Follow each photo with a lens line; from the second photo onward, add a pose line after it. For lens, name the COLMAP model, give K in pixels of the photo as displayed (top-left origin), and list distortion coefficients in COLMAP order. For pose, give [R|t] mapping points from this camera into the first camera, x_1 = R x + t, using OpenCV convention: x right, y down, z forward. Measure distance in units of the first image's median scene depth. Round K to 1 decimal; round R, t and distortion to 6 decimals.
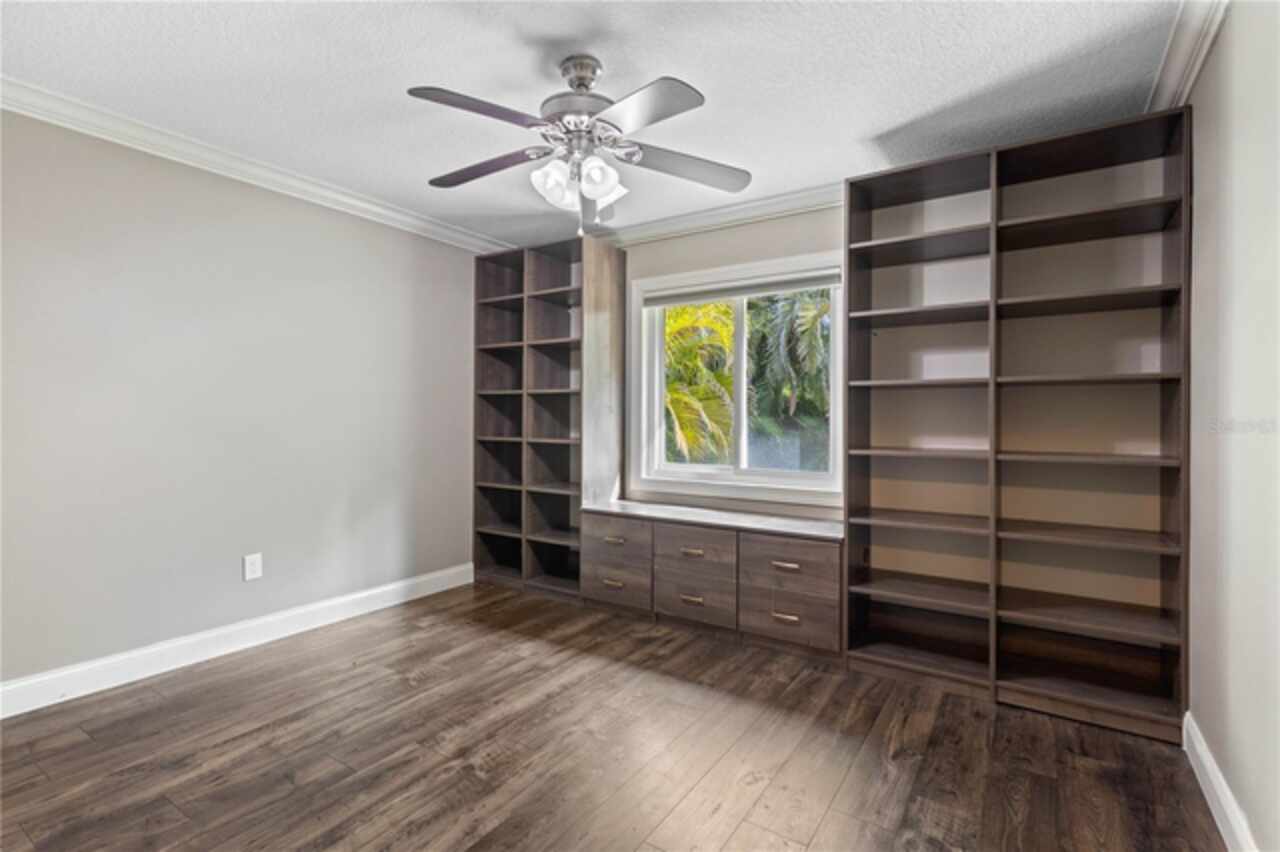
lens RADIAL K [[598.0, 0, 647.3], [0, 598.0, 422.8], [0, 0, 1]] dist [0.010648, -0.001620]
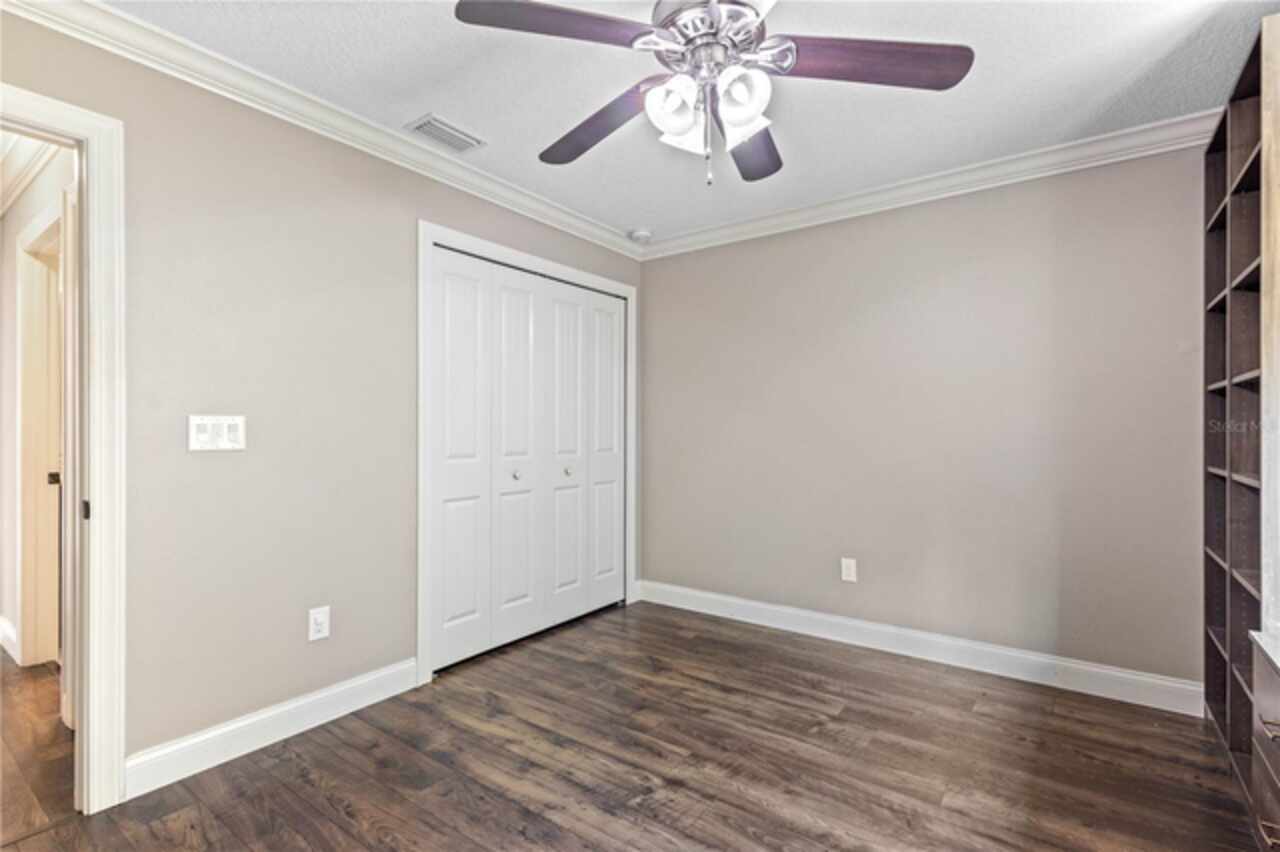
lens RADIAL K [[598.0, 0, 646.1], [0, 598.0, 440.4], [0, 0, 1]] dist [0.010648, -0.001620]
pose [[-0.065669, 0.006513, -0.997820, 0.573996], [-0.007558, 0.999947, 0.007024, 0.000180], [0.997813, 0.008003, -0.065617, 0.906642]]
